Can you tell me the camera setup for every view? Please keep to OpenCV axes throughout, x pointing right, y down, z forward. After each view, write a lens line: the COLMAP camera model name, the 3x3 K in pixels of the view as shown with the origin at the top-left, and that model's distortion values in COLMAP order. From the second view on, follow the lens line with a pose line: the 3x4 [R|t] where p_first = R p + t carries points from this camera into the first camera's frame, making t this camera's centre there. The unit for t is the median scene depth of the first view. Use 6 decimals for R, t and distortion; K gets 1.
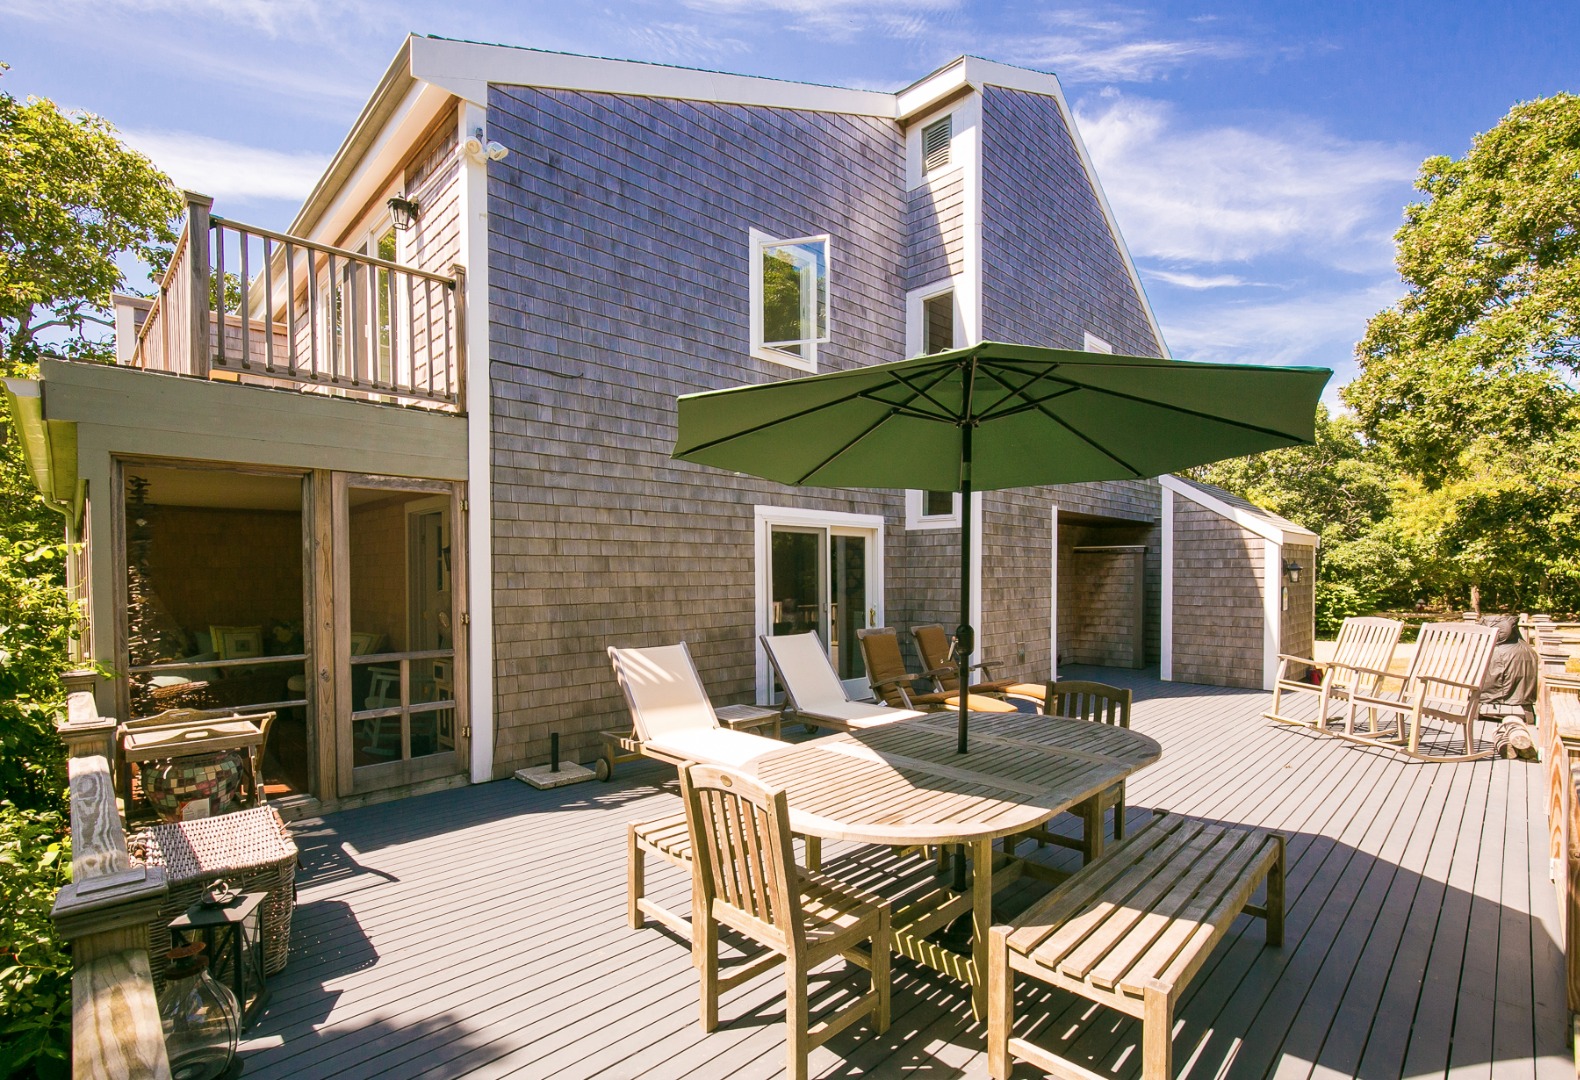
lens RADIAL K [[764.5, 0, 715.6], [0, 764.5, 583.6], [0, 0, 1]] dist [-0.016757, 0.002265]
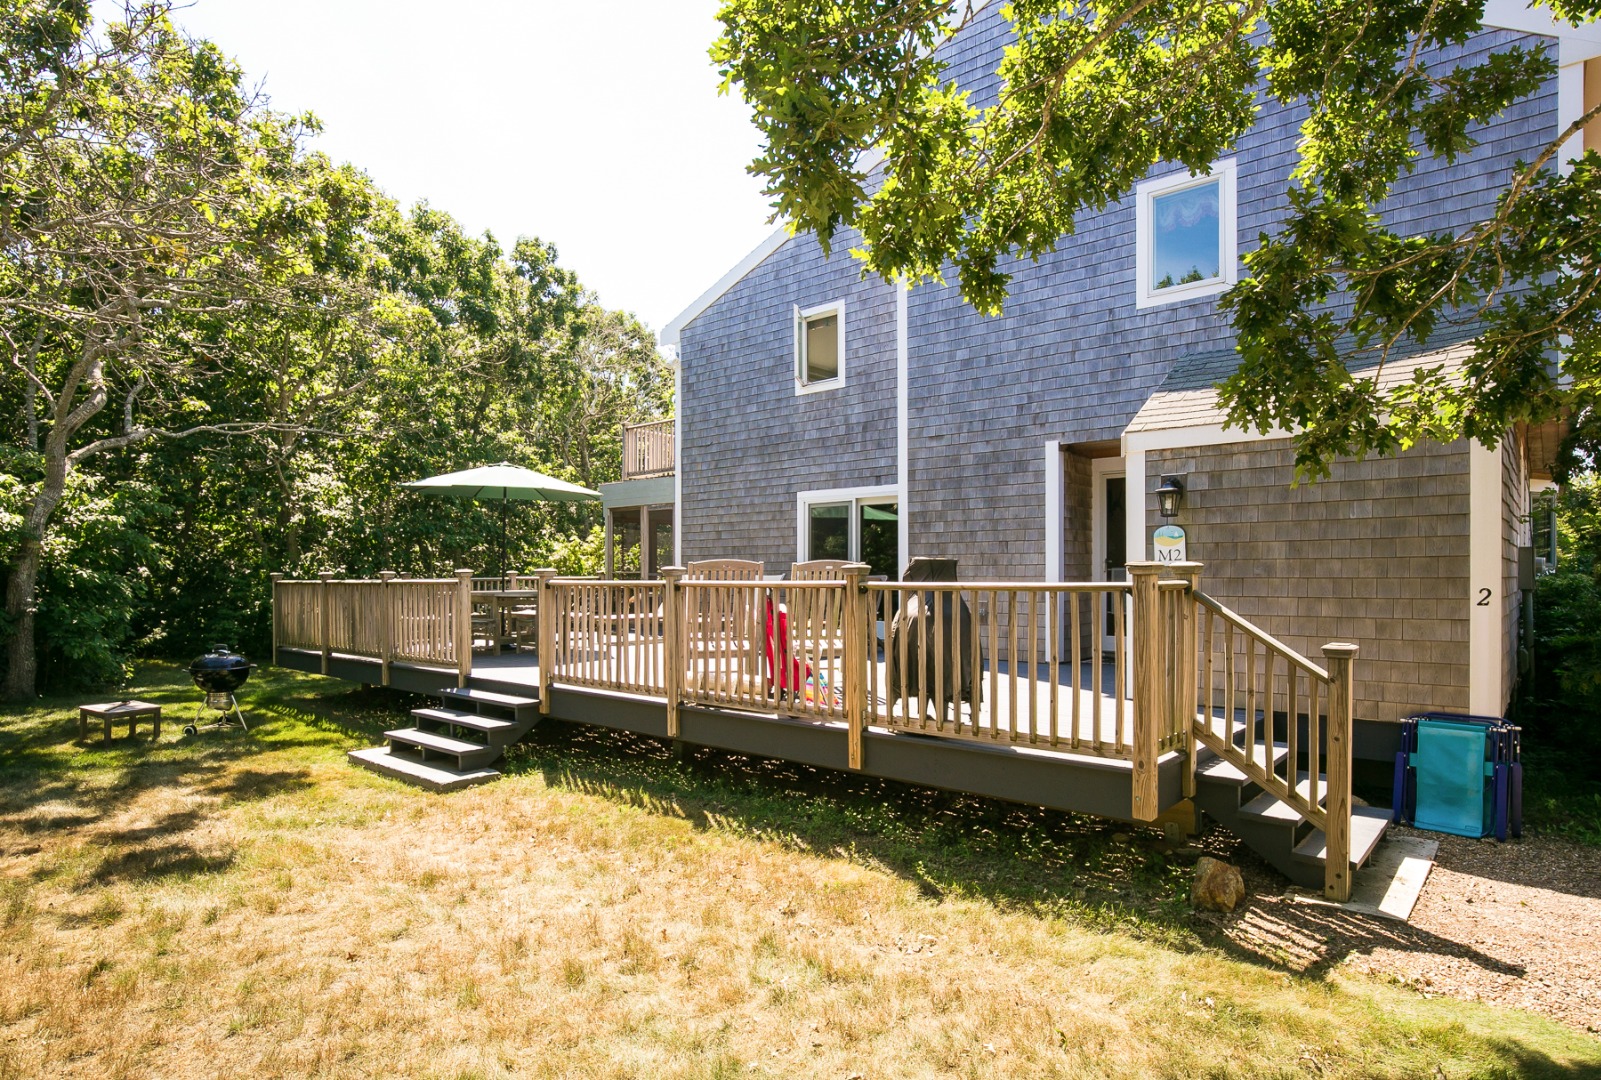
lens RADIAL K [[903.7, 0, 780.4], [0, 903.7, 594.7], [0, 0, 1]] dist [-0.009722, -0.001224]
pose [[0.055875, 0.017418, -0.998286, 1.866030], [-0.024356, 0.999574, 0.016078, 0.073441], [0.998141, 0.023416, 0.056276, 0.876508]]
